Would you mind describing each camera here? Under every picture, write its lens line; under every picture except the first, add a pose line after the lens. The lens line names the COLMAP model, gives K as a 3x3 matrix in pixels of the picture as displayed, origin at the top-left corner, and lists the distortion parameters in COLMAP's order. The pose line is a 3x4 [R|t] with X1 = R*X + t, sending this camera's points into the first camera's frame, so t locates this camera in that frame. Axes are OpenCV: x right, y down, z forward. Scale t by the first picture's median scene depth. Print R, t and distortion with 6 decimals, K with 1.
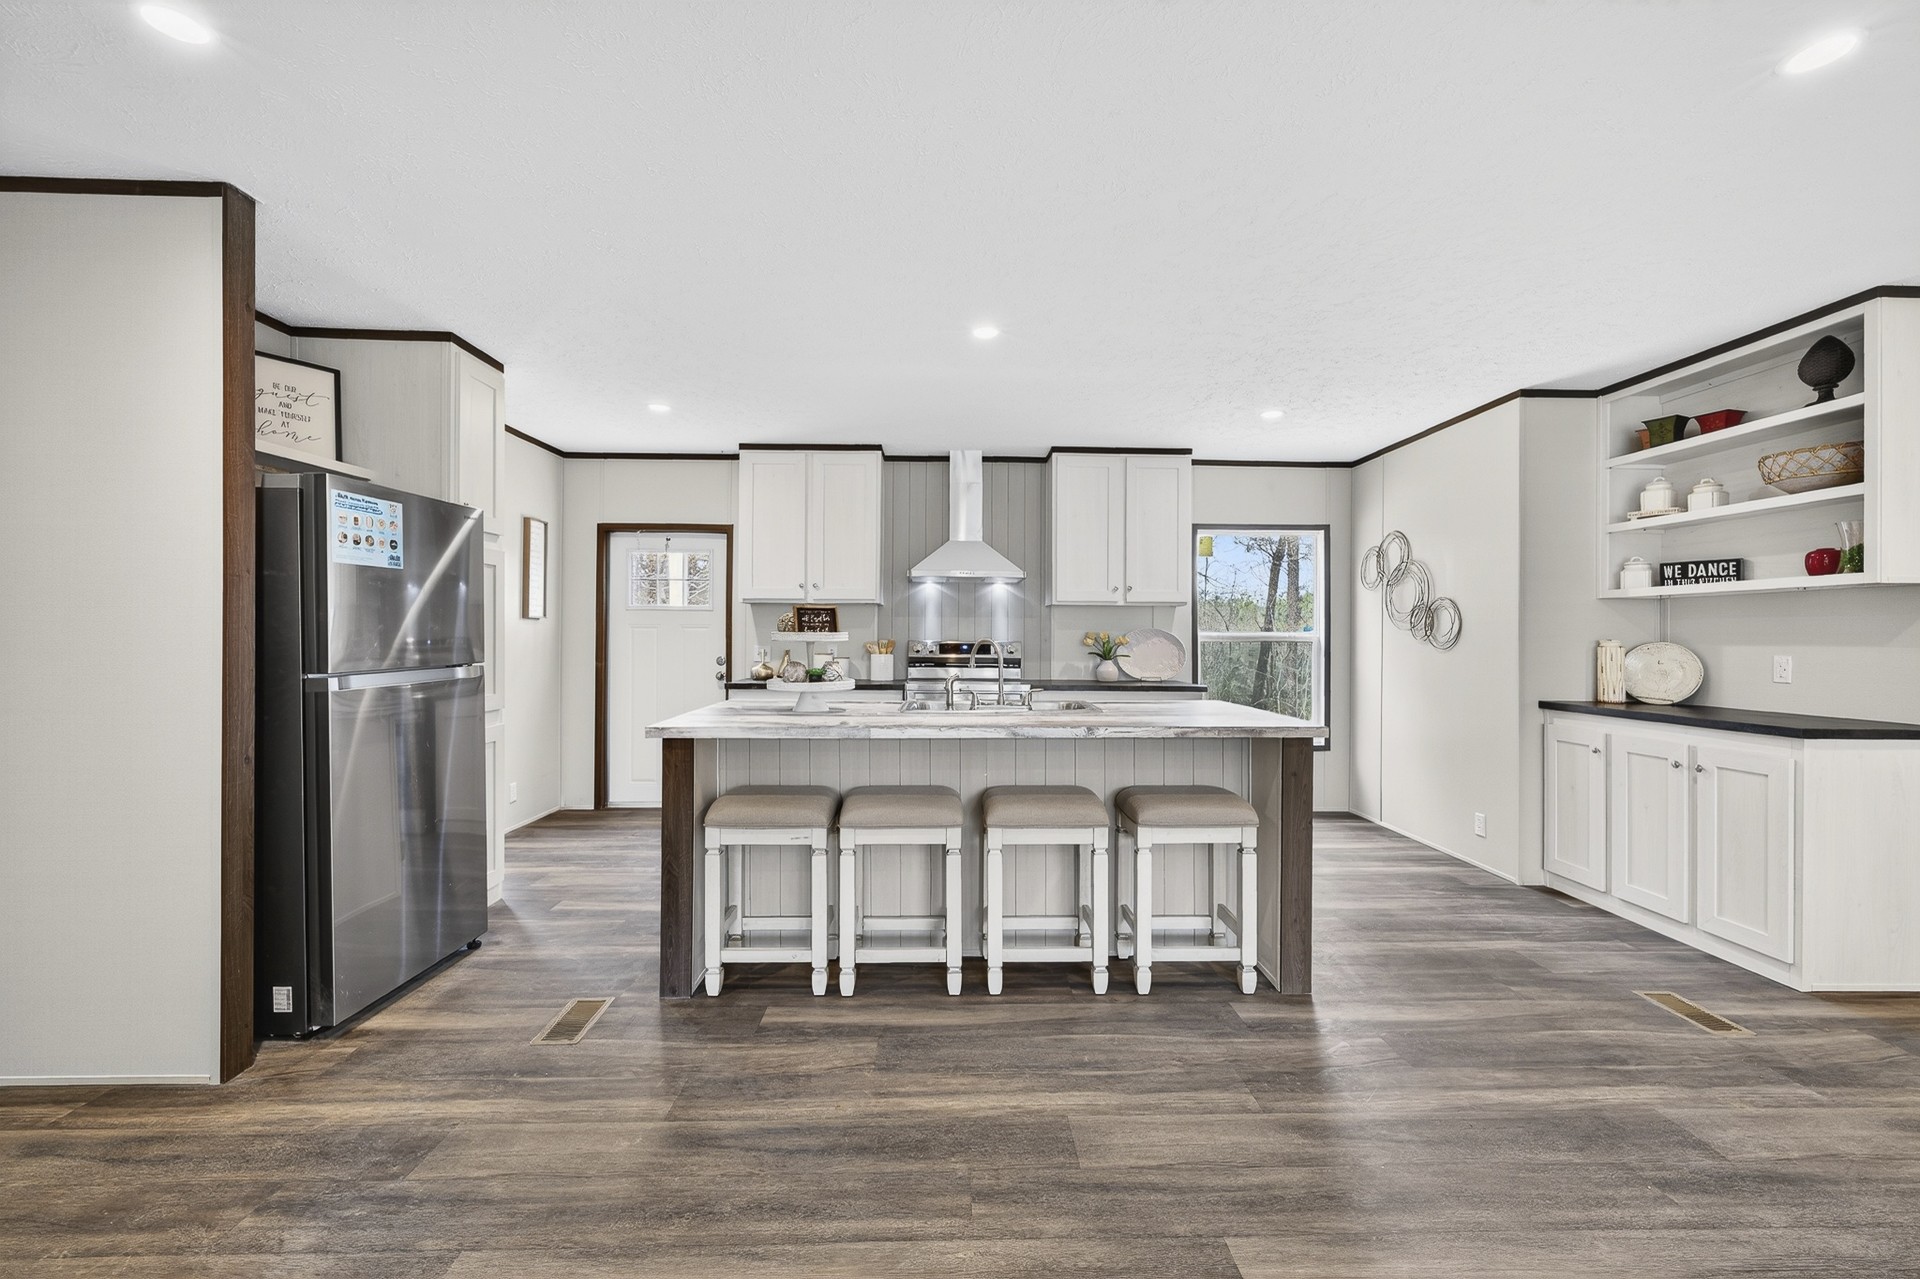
lens RADIAL K [[772.7, 0, 961.6], [0, 772.7, 642.6], [0, 0, 1]] dist [-0.000833, 0.000475]
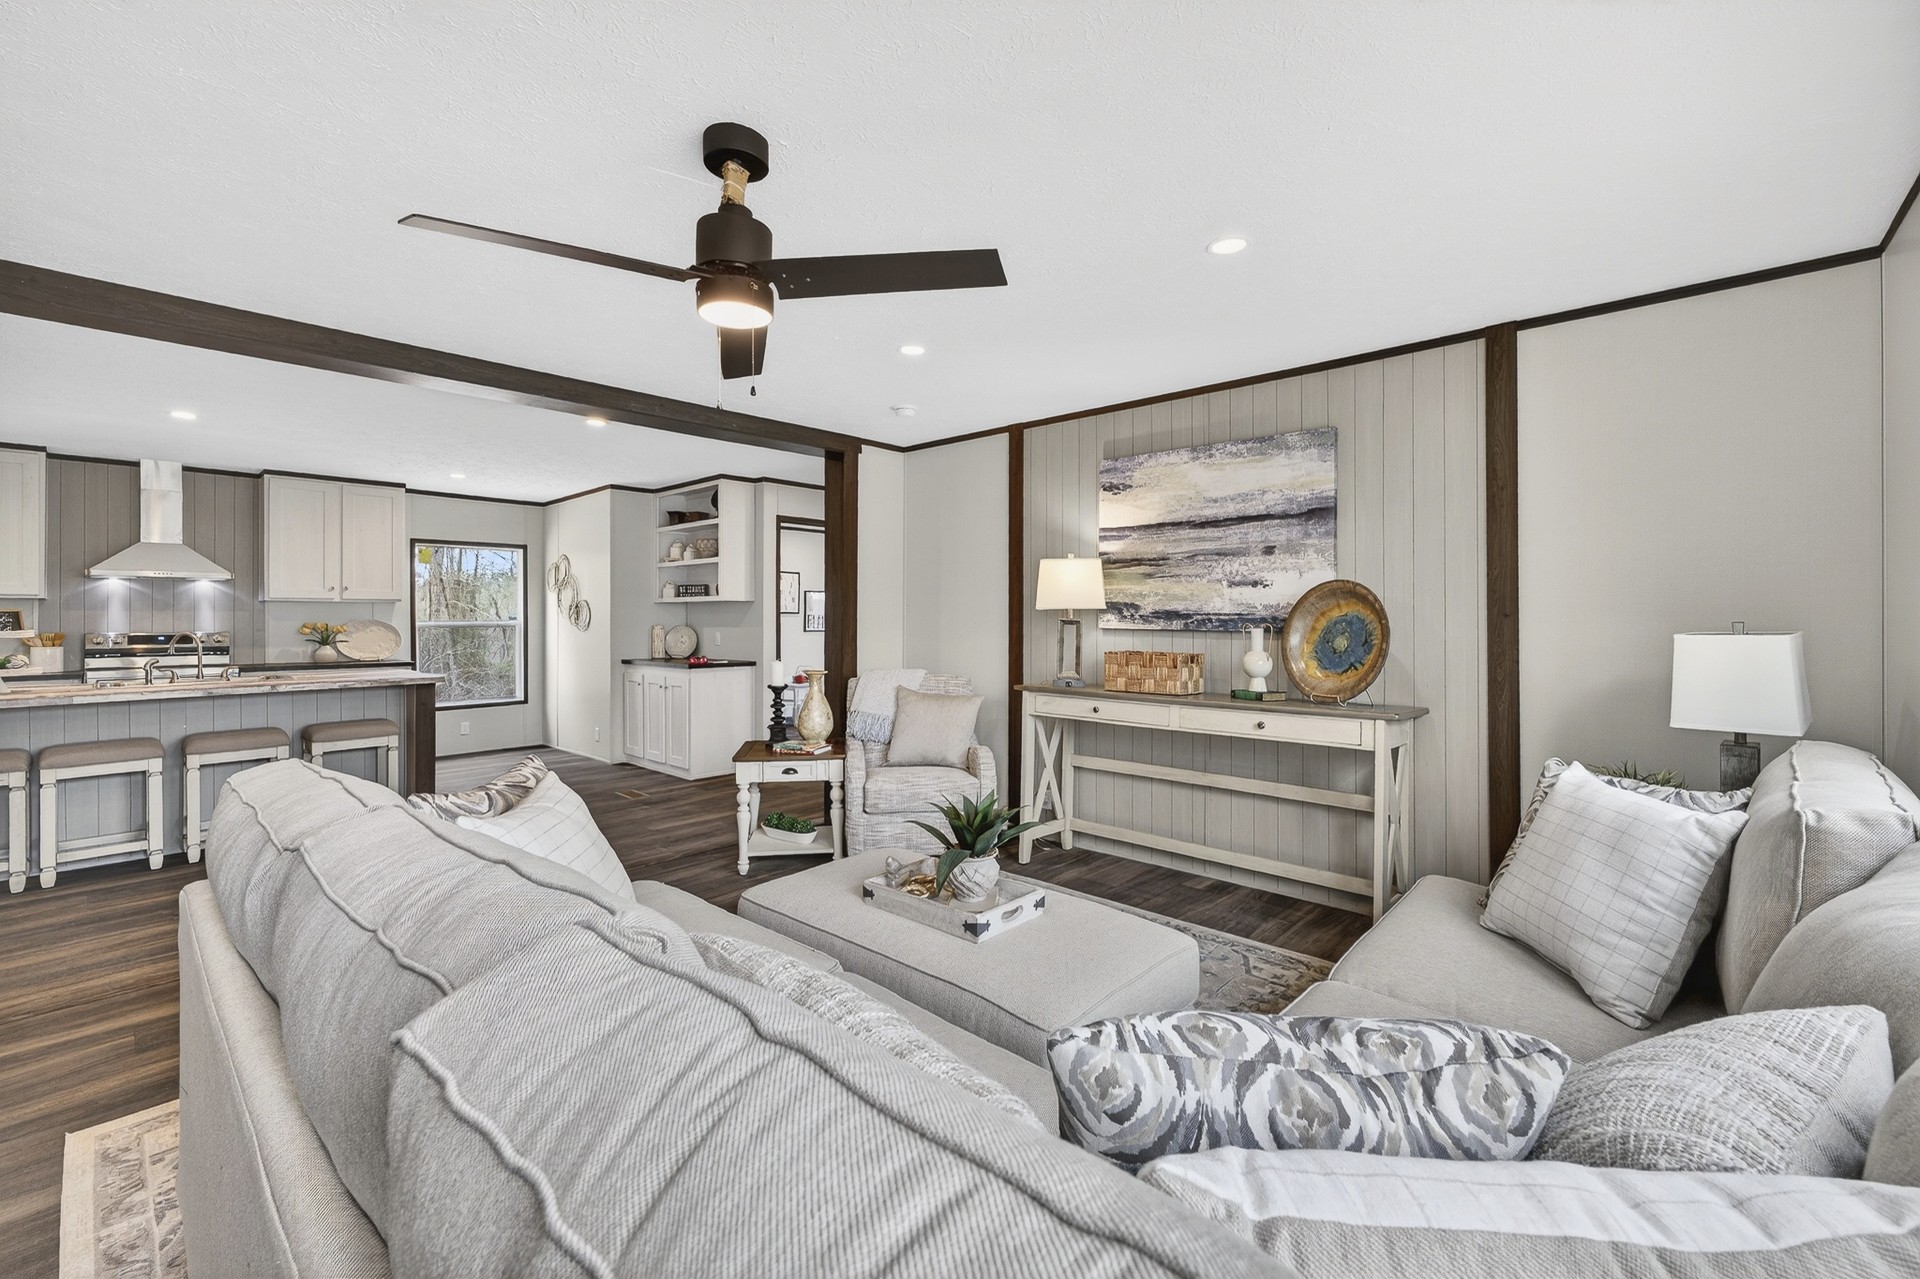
lens RADIAL K [[775.5, 0, 963.1], [0, 775.5, 614.3], [0, 0, 1]] dist [-0.001266, -0.000262]
pose [[0.687539, -0.005726, 0.726125, -0.014976], [0.012867, 0.999908, -0.004298, -0.011880], [-0.726033, 0.012298, 0.687550, -0.825765]]
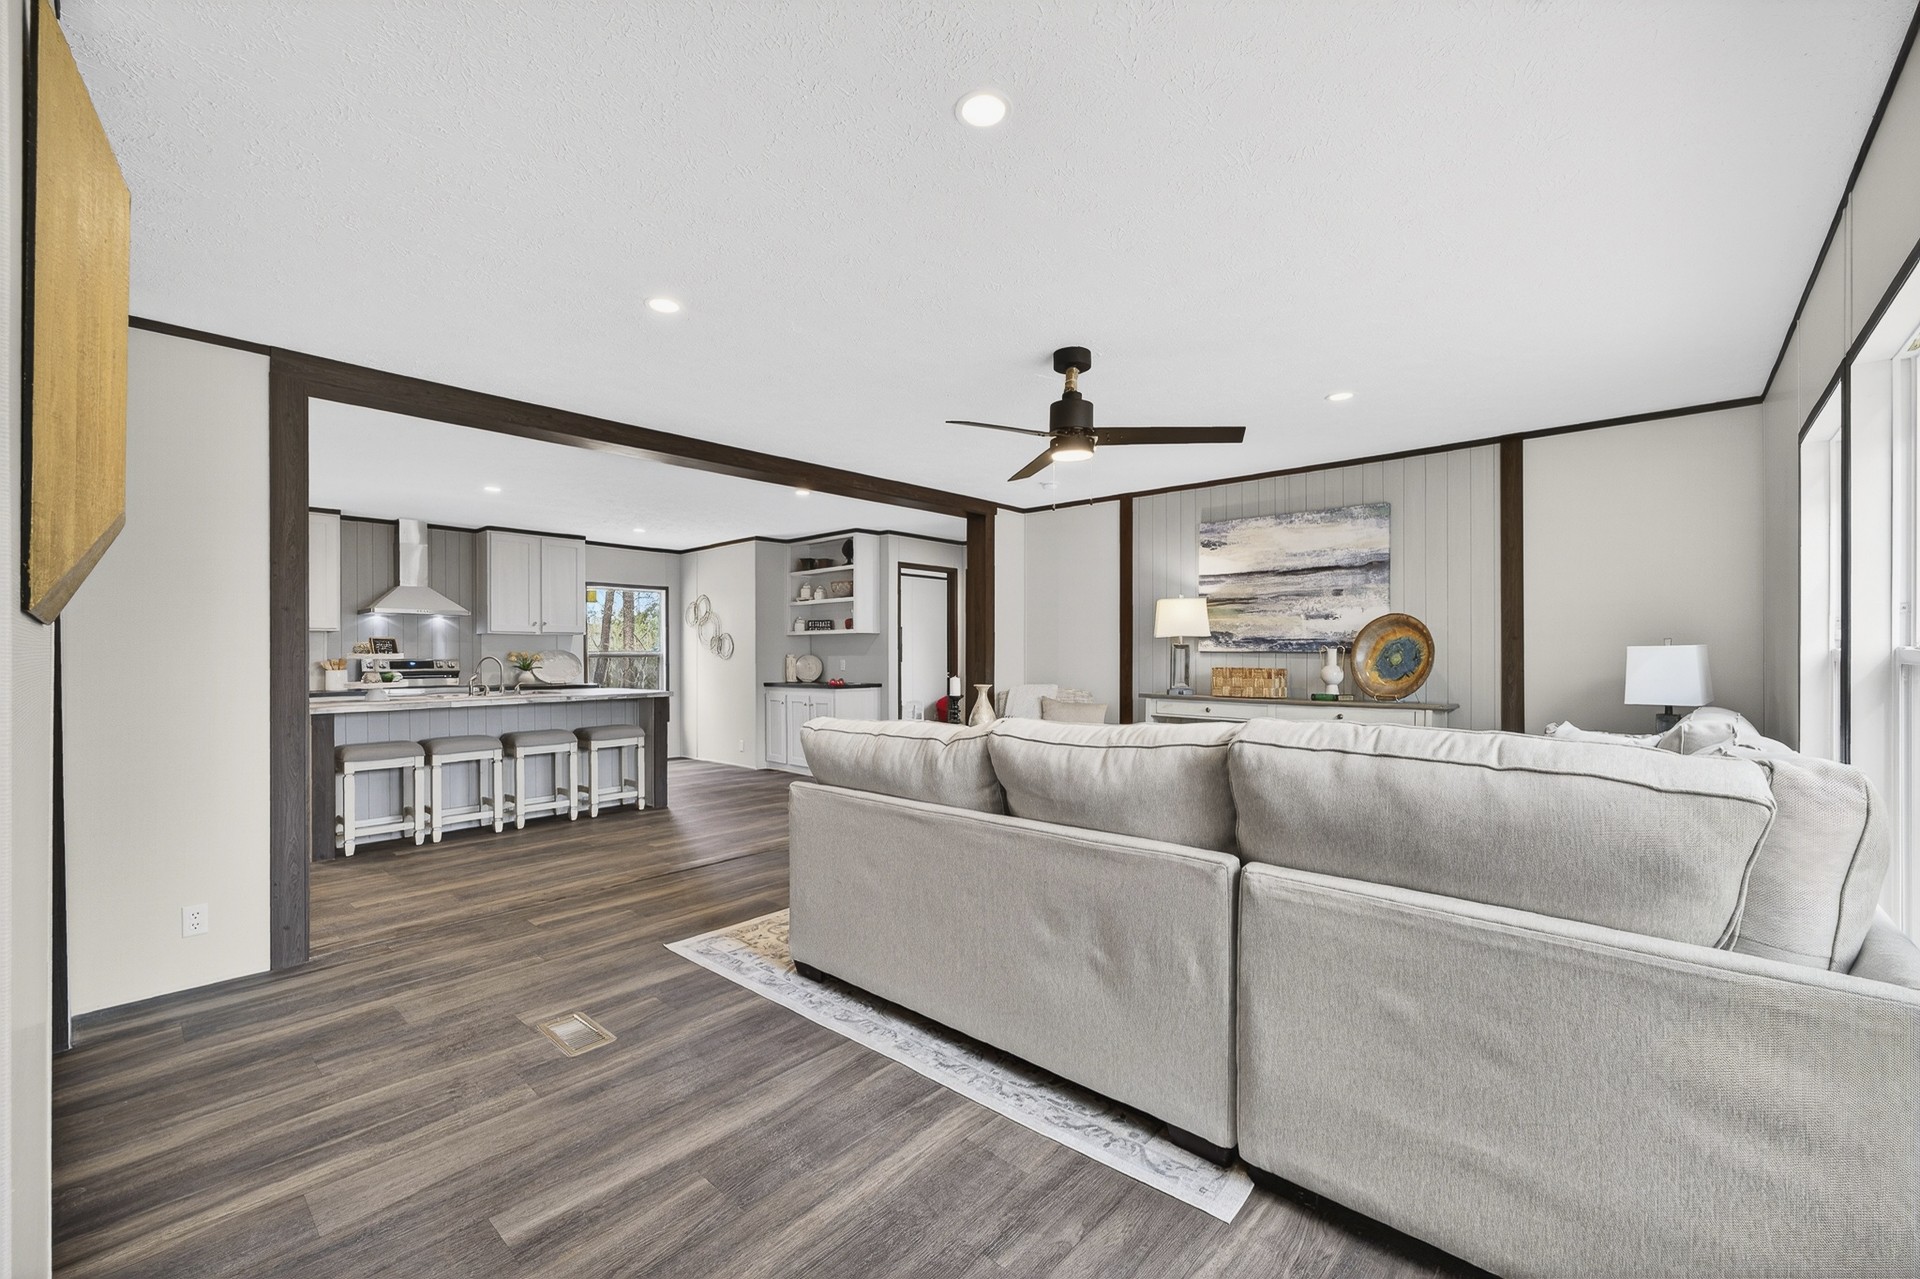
lens RADIAL K [[764.1, 0, 952.3], [0, 764.1, 652.5], [0, 0, 1]] dist [-0.000558, -0.000459]
pose [[0.689117, -0.007585, 0.724610, -0.438043], [0.014433, 0.999891, -0.003259, 0.006065], [-0.724506, 0.012705, 0.689151, -0.857240]]
